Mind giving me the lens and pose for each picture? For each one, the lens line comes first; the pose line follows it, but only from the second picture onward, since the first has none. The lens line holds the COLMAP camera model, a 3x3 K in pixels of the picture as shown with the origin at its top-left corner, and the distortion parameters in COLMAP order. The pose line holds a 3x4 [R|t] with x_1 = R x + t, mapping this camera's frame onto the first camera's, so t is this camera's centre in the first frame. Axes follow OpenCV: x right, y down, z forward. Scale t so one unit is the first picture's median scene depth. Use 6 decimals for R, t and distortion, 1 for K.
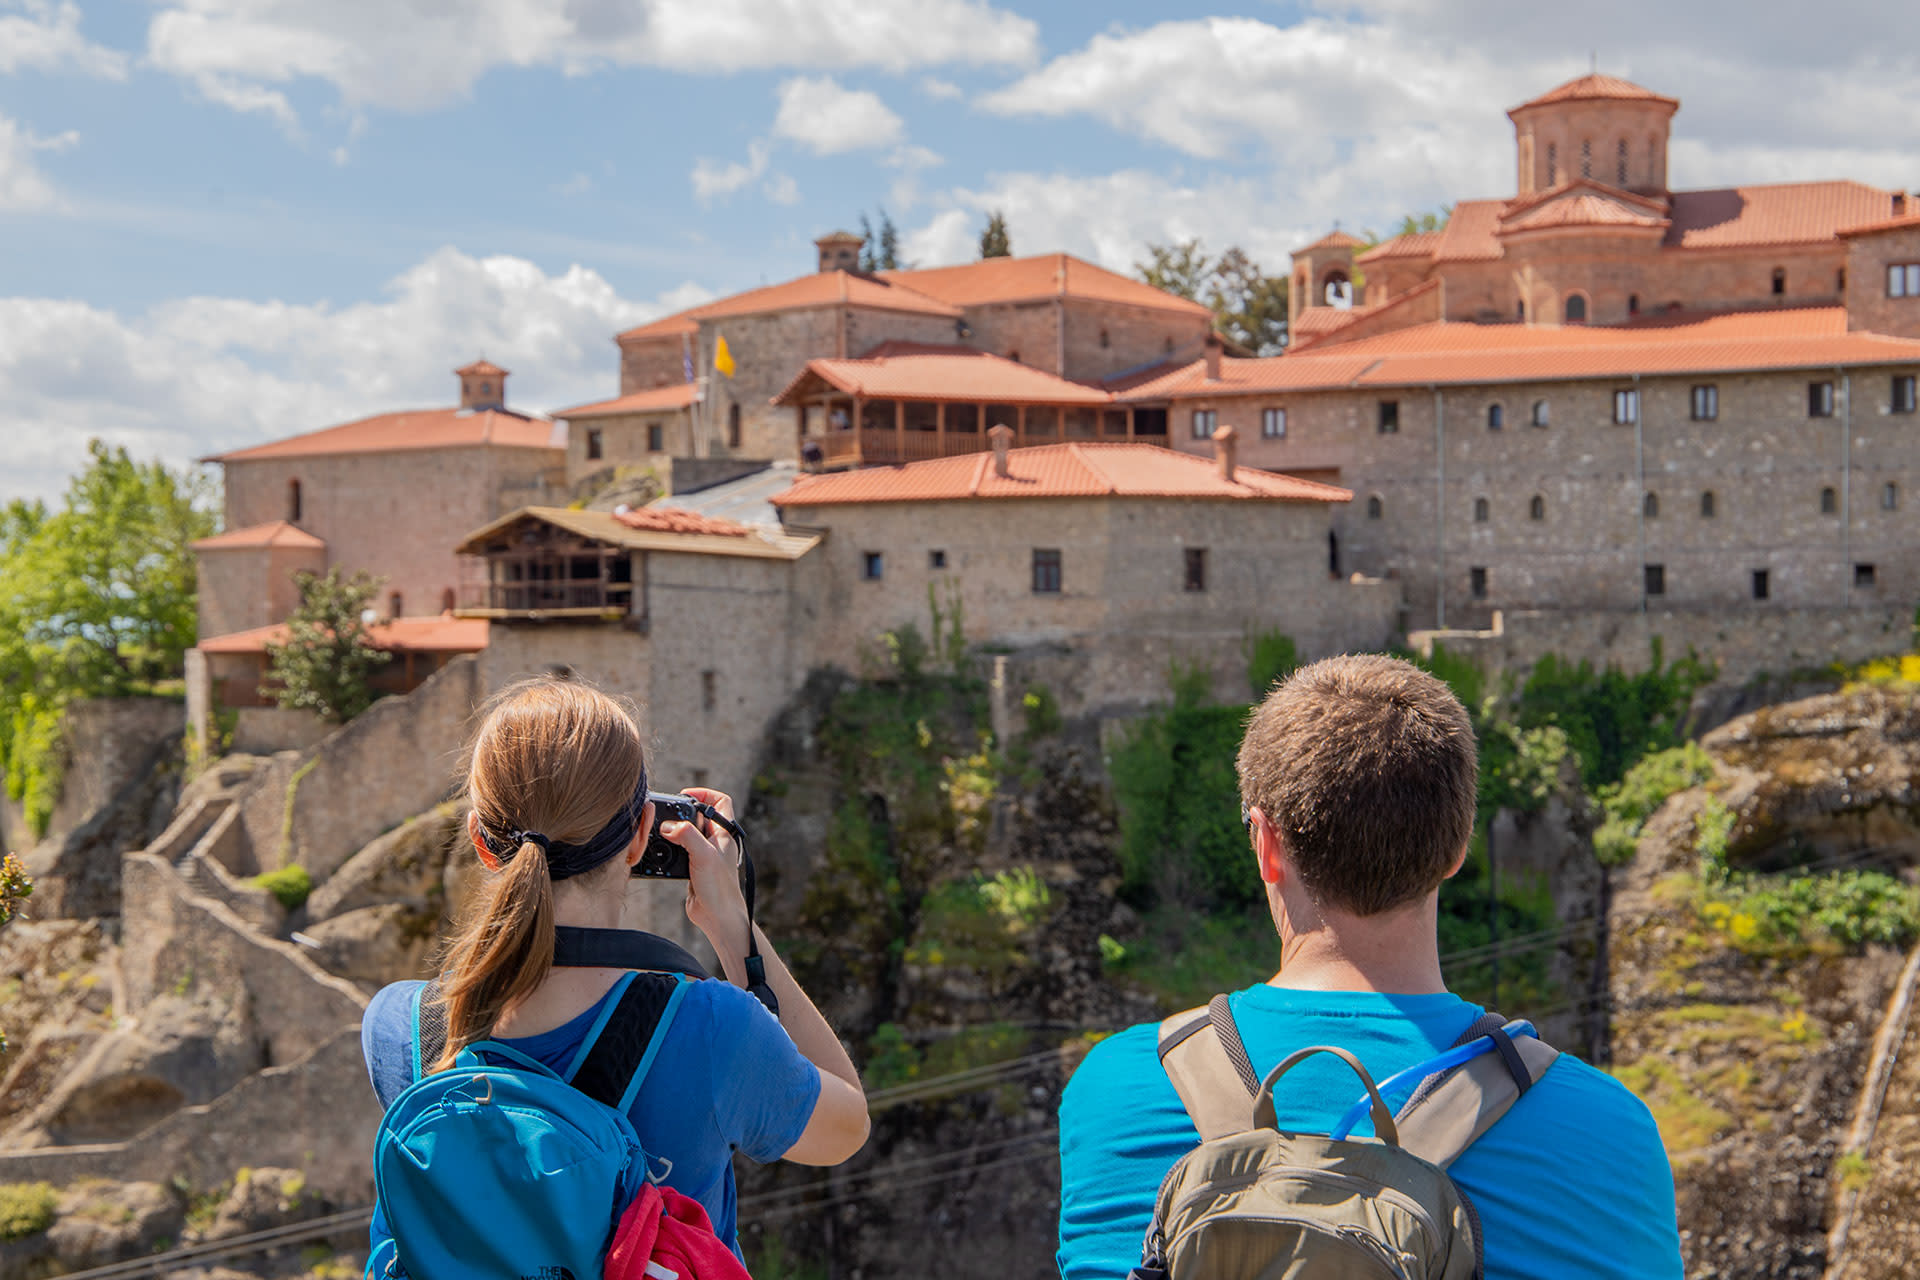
lens RADIAL K [[3110.4, 0, 958.0], [0, 3110.4, 641.0], [0, 0, 1]] dist [0.180587, 0.000000]
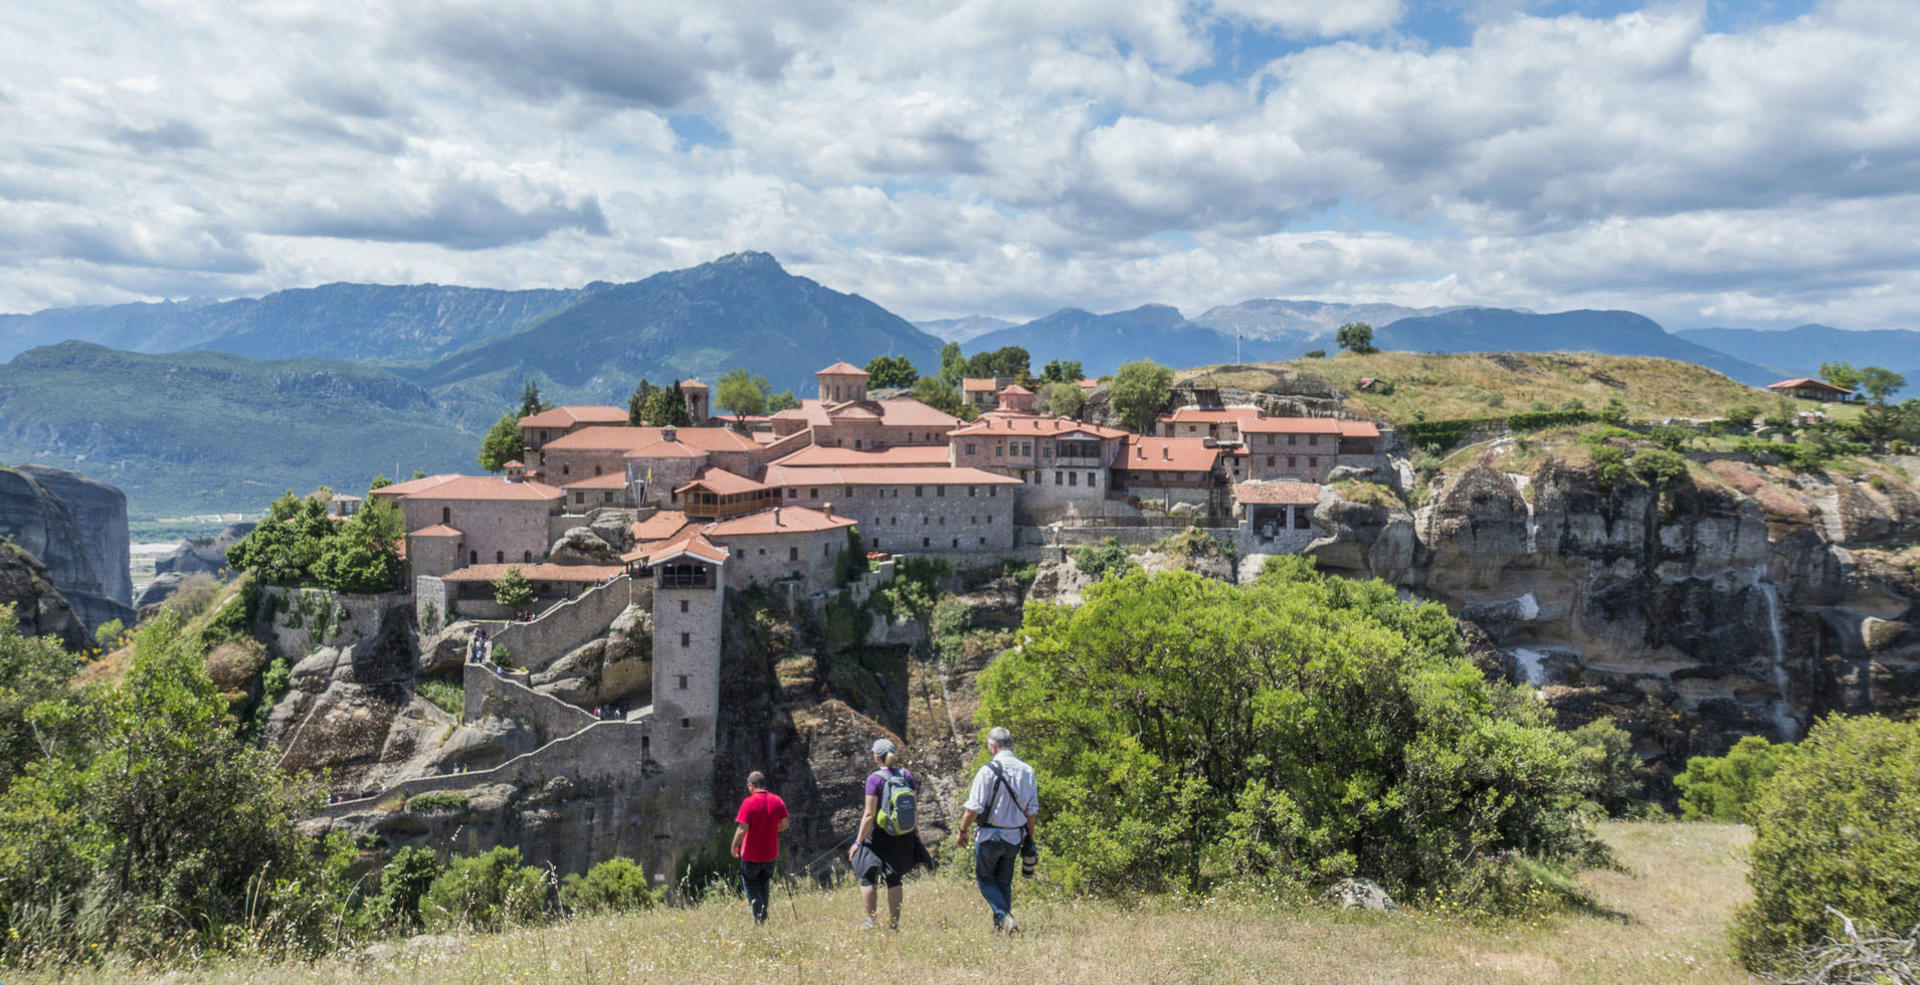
lens RADIAL K [[1371.3, 0, 893.8], [0, 1371.3, 423.8], [0, 0, 1]] dist [-0.009170, -0.016270]
pose [[0.817846, 0.002214, 0.575433, -0.683540], [-0.017558, 0.999623, 0.021108, -0.184508], [-0.575169, -0.027366, 0.817577, -0.200539]]
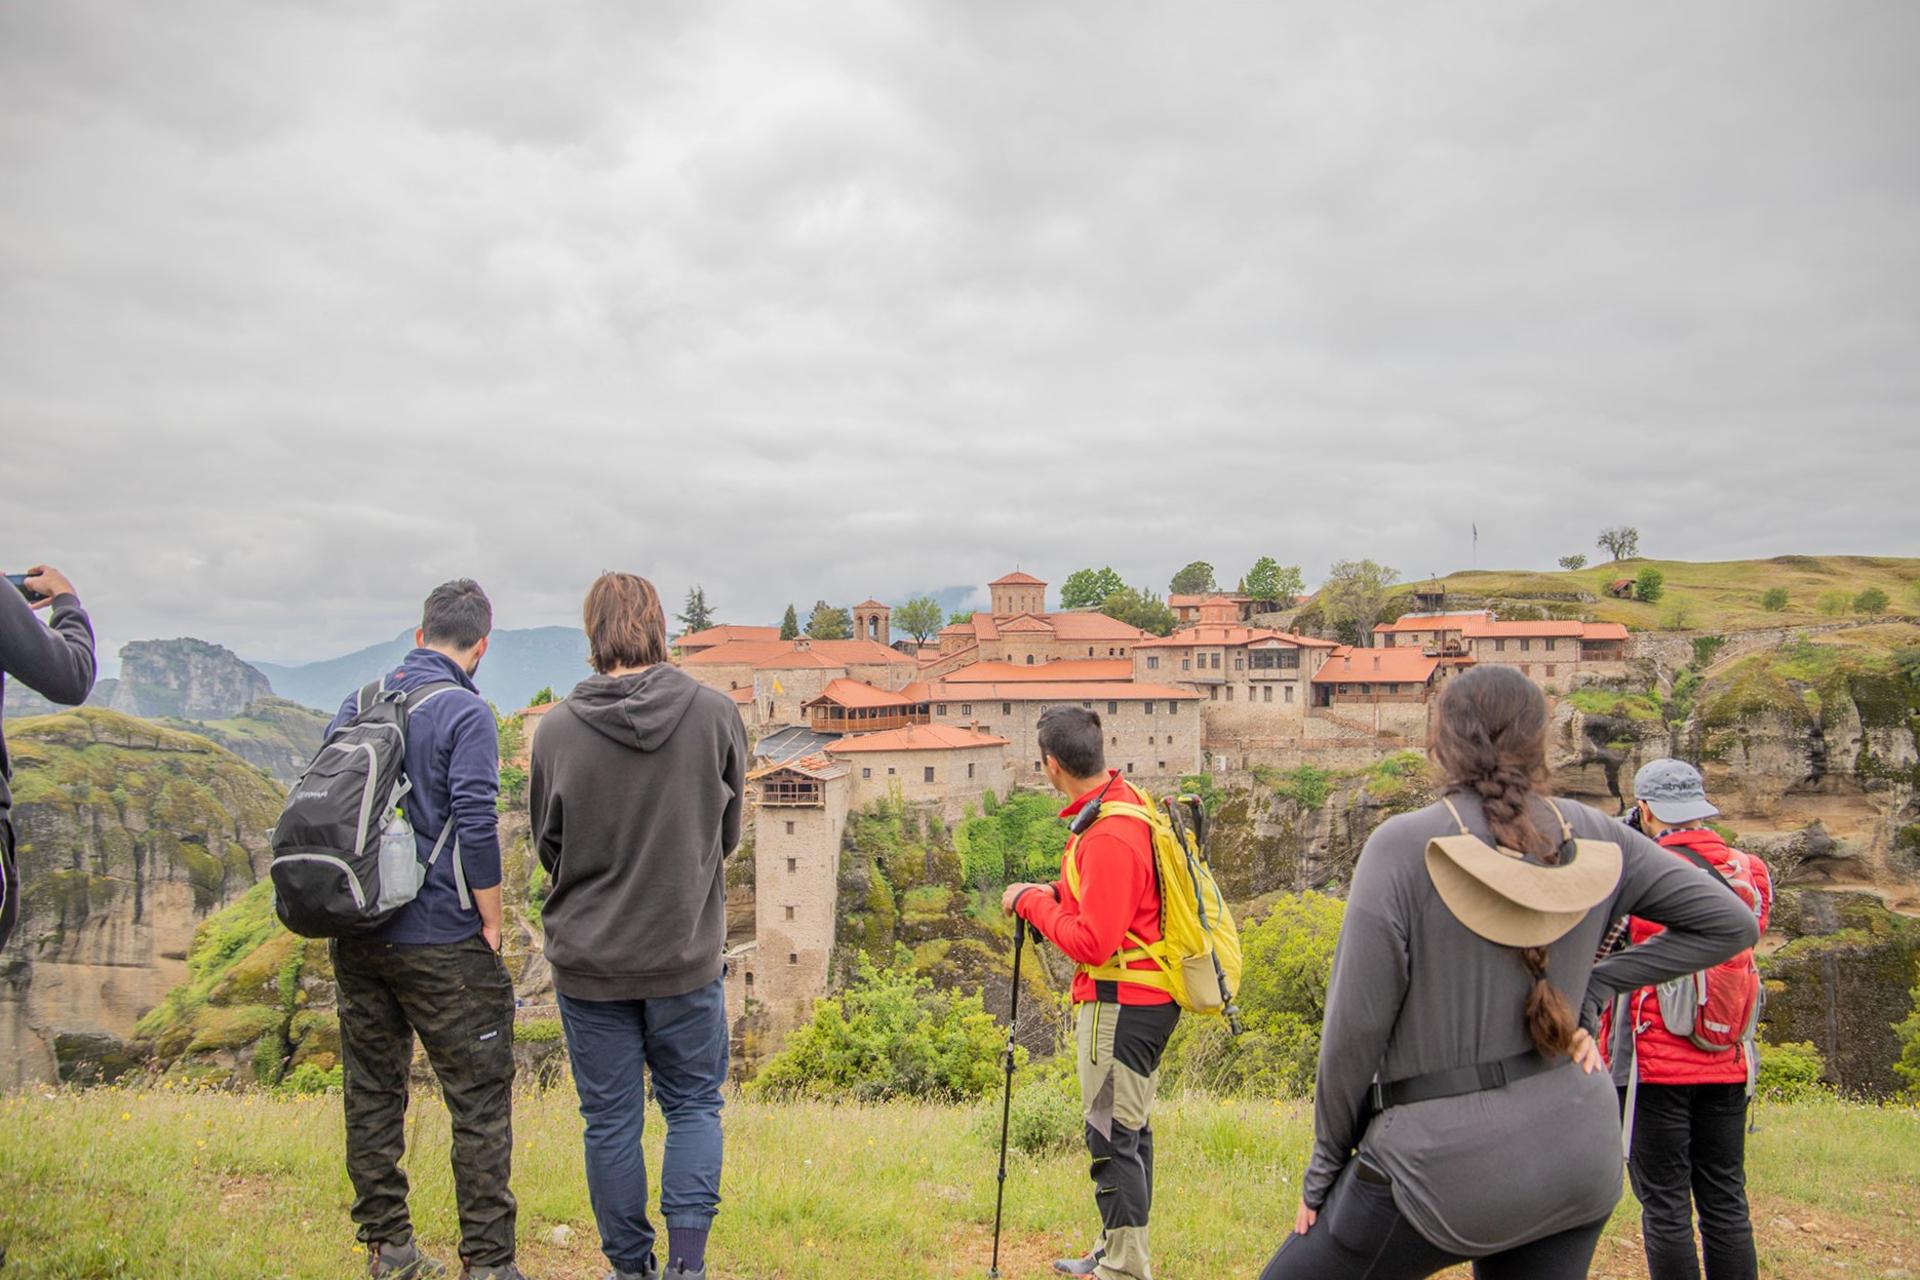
lens RADIAL K [[1337.8, 0, 967.6], [0, 1337.8, 643.8], [0, 0, 1]] dist [-0.126599, 0.087582]
pose [[0.905339, 0.007755, 0.424619, -0.447276], [-0.004638, 0.999954, -0.008376, -0.128787], [-0.424664, 0.005614, 0.905333, -0.110867]]
